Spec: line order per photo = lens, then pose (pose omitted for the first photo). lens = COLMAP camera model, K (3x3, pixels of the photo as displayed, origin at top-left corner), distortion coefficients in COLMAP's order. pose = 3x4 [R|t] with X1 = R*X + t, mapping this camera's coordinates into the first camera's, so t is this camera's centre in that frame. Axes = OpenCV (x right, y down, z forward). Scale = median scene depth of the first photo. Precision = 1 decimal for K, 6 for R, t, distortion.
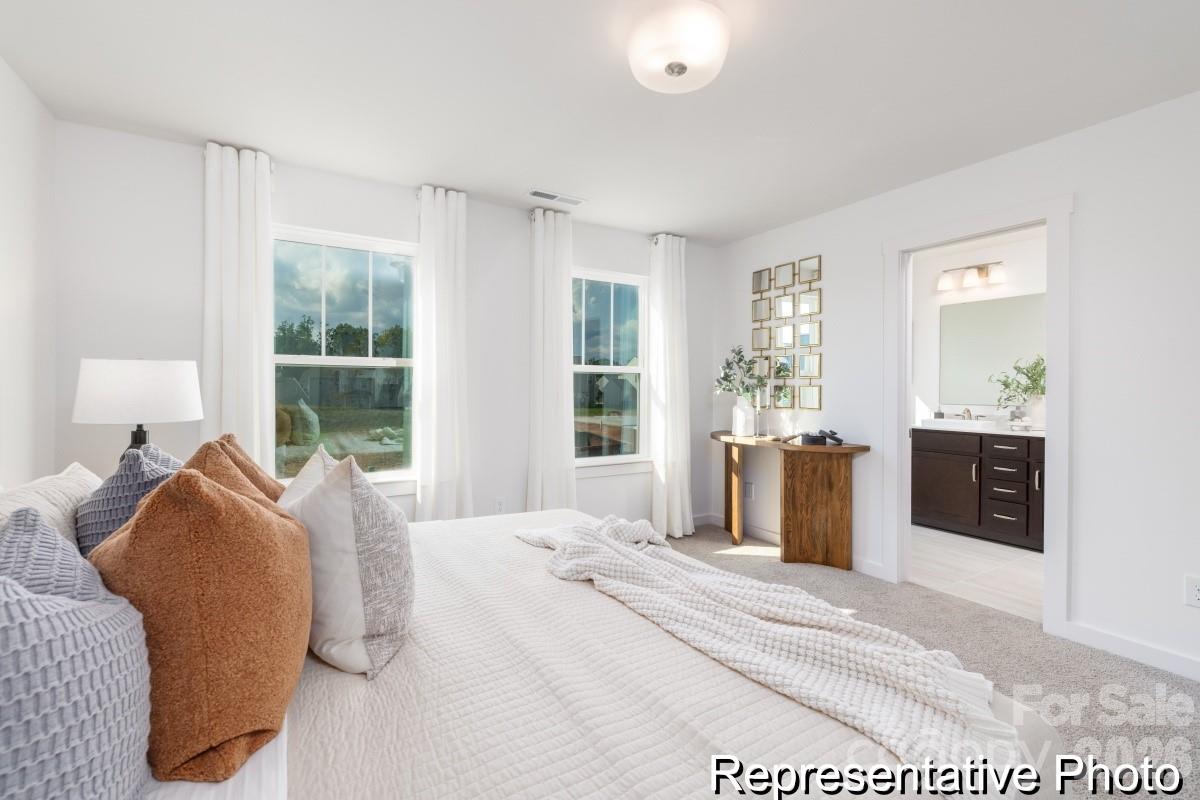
lens RADIAL K [[537.2, 0, 600.0], [0, 537.2, 400.0], [0, 0, 1]] dist [-0.001520, -0.000260]
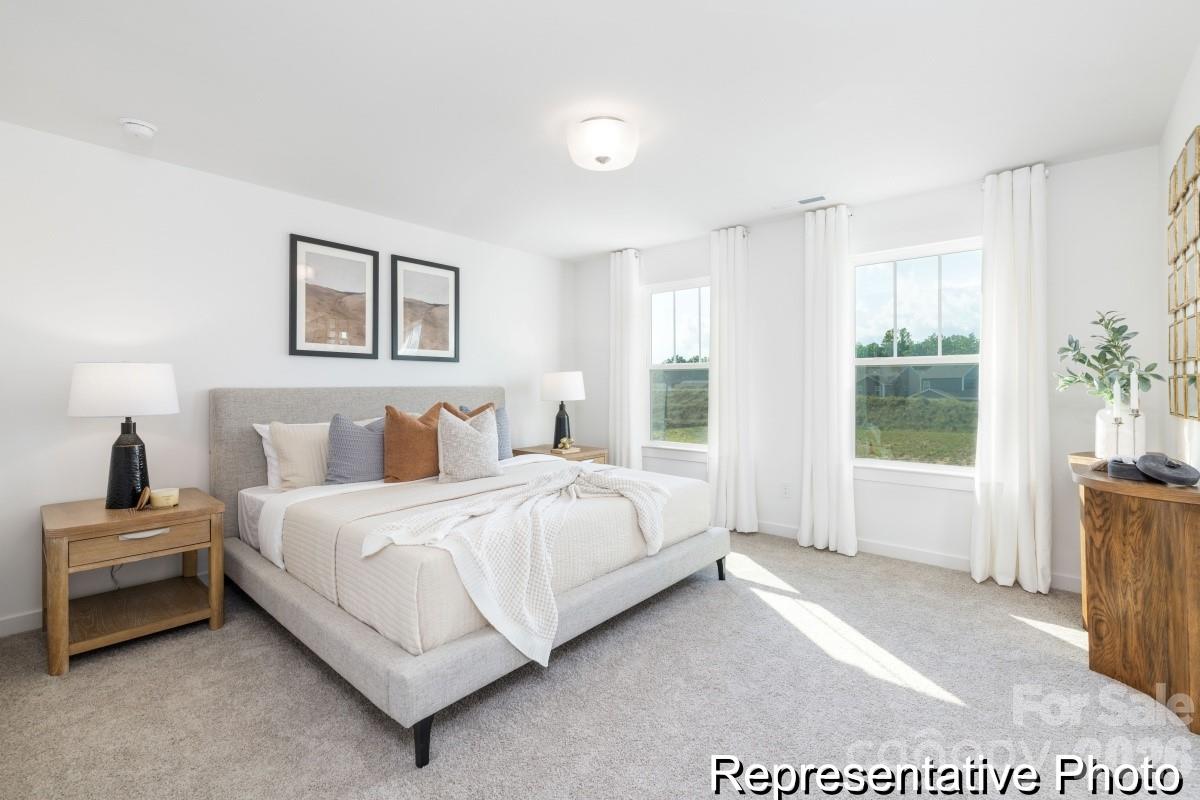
lens RADIAL K [[516.2, 0, 598.6], [0, 516.2, 392.8], [0, 0, 1]] dist [-0.000526, 0.000277]
pose [[0.349156, 0.010374, -0.937007, 0.698857], [-0.022804, 0.999737, 0.002571, 0.001052], [0.936787, 0.020470, 0.349301, 0.267329]]
